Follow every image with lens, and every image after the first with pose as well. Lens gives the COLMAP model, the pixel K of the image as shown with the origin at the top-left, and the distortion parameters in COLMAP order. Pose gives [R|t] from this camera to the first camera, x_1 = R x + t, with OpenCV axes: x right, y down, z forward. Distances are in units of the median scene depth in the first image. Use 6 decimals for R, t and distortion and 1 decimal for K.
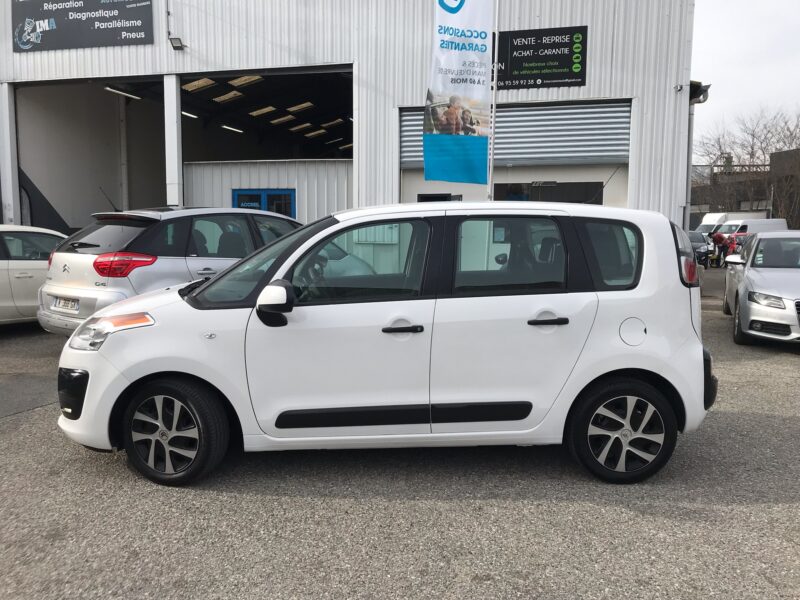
lens RADIAL K [[654.1, 0, 394.5], [0, 654.1, 297.7], [0, 0, 1]] dist [0.020387, -0.001862]
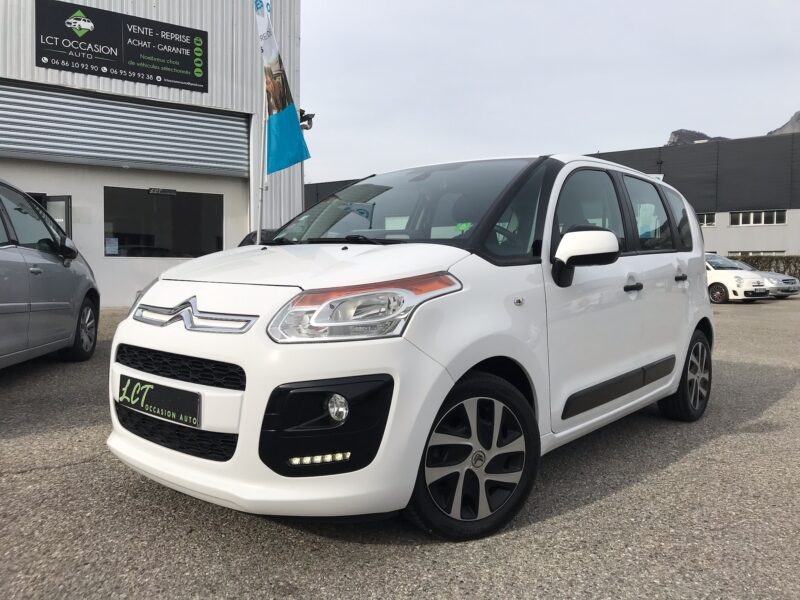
lens RADIAL K [[654.1, 0, 396.0], [0, 654.1, 295.9], [0, 0, 1]] dist [0.020387, -0.001862]
pose [[0.682135, -0.032751, 0.730493, -0.413136], [0.071801, 0.997169, -0.022340, 0.026896], [-0.727693, 0.067688, 0.682555, 0.286465]]
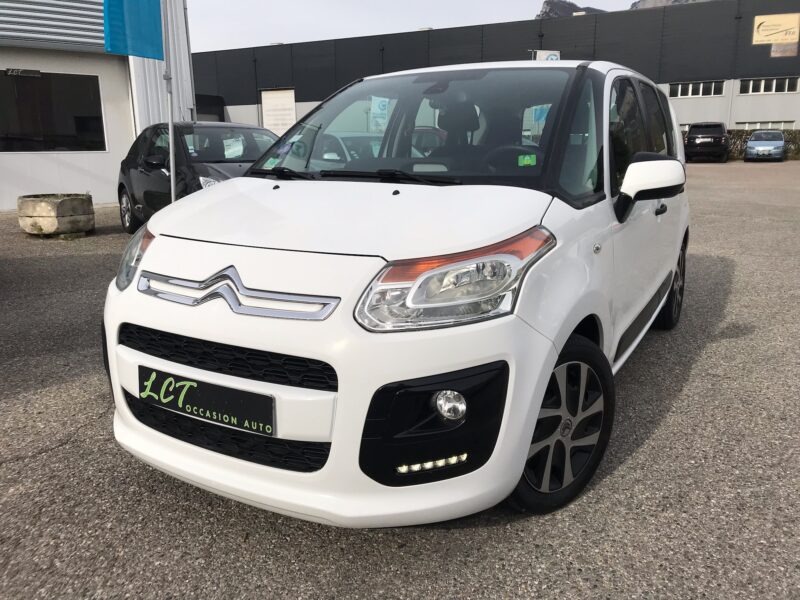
lens RADIAL K [[654.1, 0, 395.8], [0, 654.1, 293.8], [0, 0, 1]] dist [0.020387, -0.001862]
pose [[0.537342, -0.199618, 0.819400, -0.422833], [0.102046, 0.979835, 0.171783, -0.012638], [-0.837168, -0.008690, 0.546876, 0.380660]]
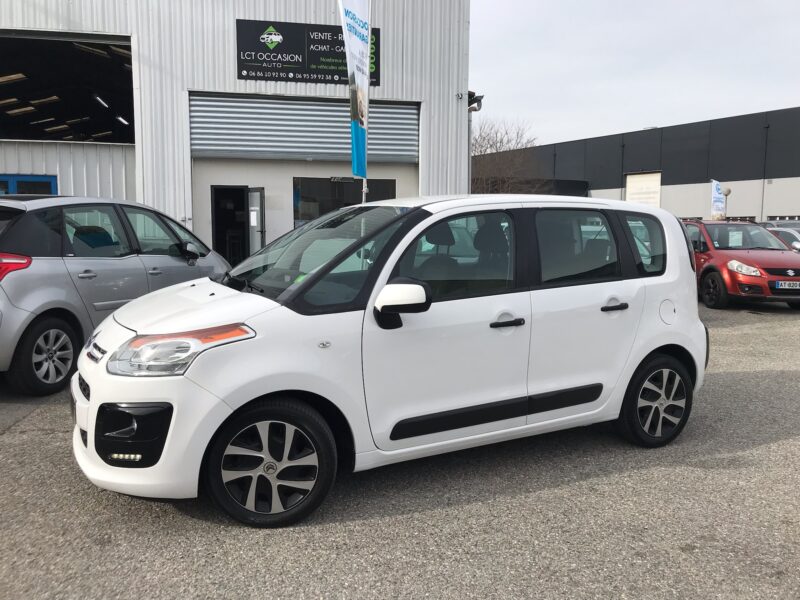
lens RADIAL K [[654.1, 0, 395.7], [0, 654.1, 296.5], [0, 0, 1]] dist [0.020387, -0.001862]
pose [[0.902920, -0.047840, 0.427139, -0.261297], [0.045222, 0.998844, 0.016279, -0.007191], [-0.427424, 0.004618, 0.904040, 0.083263]]
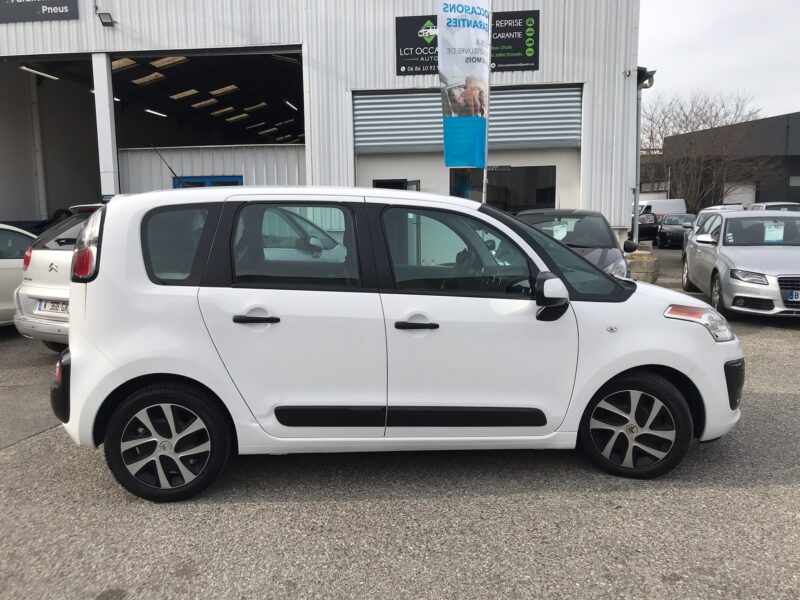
lens RADIAL K [[654.1, 0, 394.9], [0, 654.1, 298.3], [0, 0, 1]] dist [0.020387, -0.001862]
pose [[0.990232, -0.037189, 0.134379, -0.136641], [0.034140, 0.999106, 0.024928, -0.007672], [-0.135186, -0.020096, 0.990616, 0.037262]]
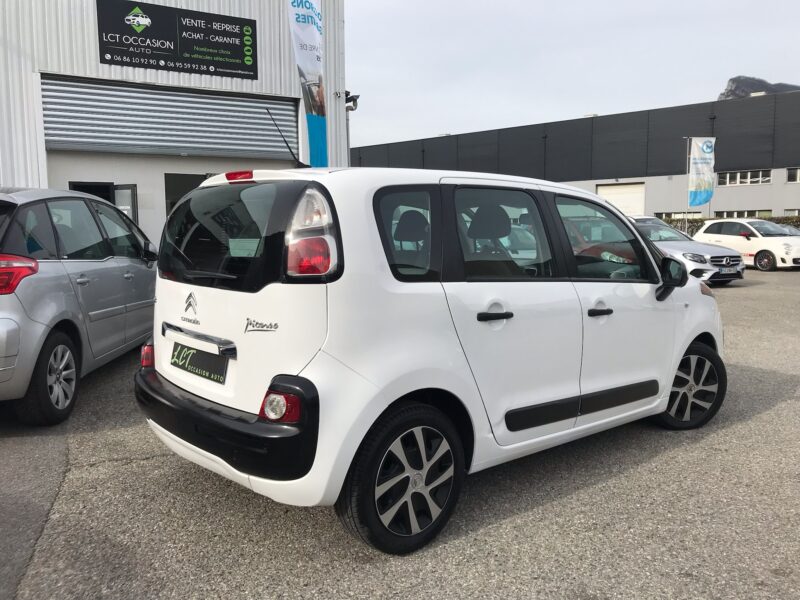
lens RADIAL K [[654.1, 0, 394.4], [0, 654.1, 297.3], [0, 0, 1]] dist [0.020387, -0.001862]
pose [[0.729928, -0.085027, 0.678215, -0.469680], [0.084101, 0.995865, 0.034337, -0.015155], [-0.678331, 0.031975, 0.734061, 0.232126]]
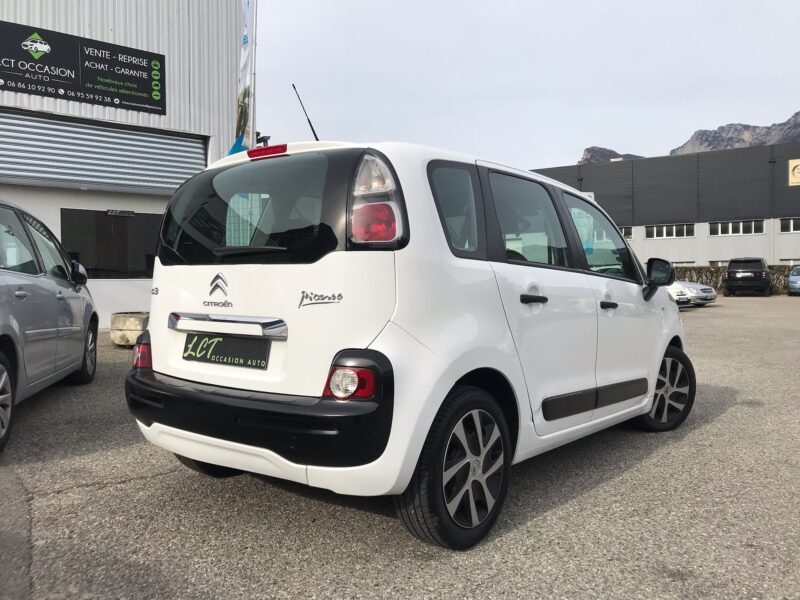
lens RADIAL K [[654.1, 0, 394.5], [0, 654.1, 296.7], [0, 0, 1]] dist [0.020387, -0.001862]
pose [[0.598016, -0.030159, 0.800916, -0.517122], [0.096335, 0.994752, -0.034472, 0.017481], [-0.795673, 0.097771, 0.597783, 0.311524]]
